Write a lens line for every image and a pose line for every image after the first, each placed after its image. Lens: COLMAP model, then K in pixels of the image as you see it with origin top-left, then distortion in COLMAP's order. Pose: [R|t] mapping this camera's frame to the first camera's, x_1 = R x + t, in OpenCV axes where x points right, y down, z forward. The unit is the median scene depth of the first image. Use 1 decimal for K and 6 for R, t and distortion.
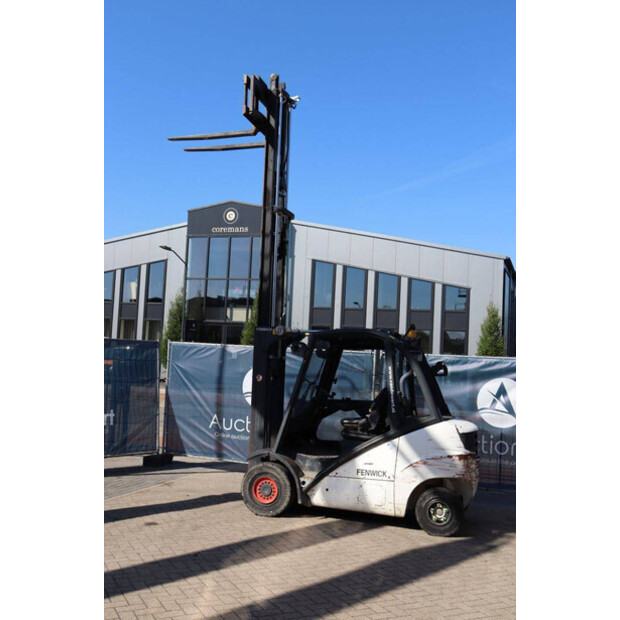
lens RADIAL K [[665.5, 0, 301.8], [0, 665.5, 310.7], [0, 0, 1]] dist [-0.022996, 0.001630]
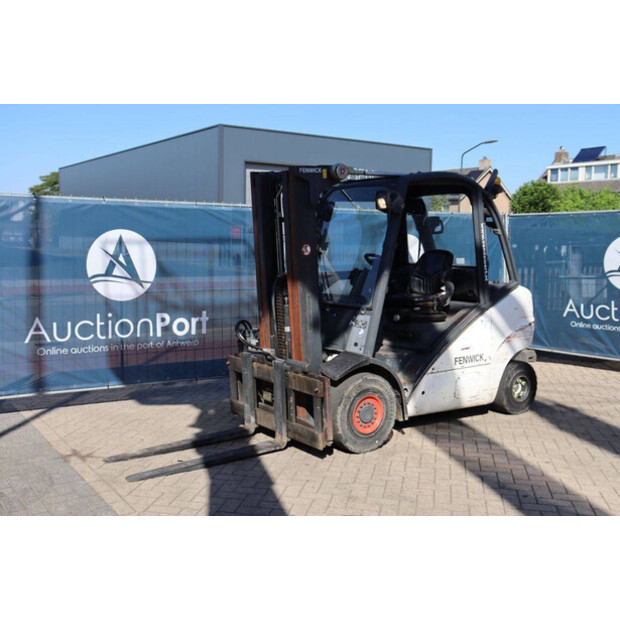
lens RADIAL K [[665.5, 0, 301.8], [0, 665.5, 310.7], [0, 0, 1]] dist [-0.022996, 0.001630]
pose [[0.611015, -0.128310, 0.781151, -0.601303], [-0.041482, 0.980231, 0.193457, 0.041637], [-0.790531, -0.150609, 0.593614, 0.670165]]
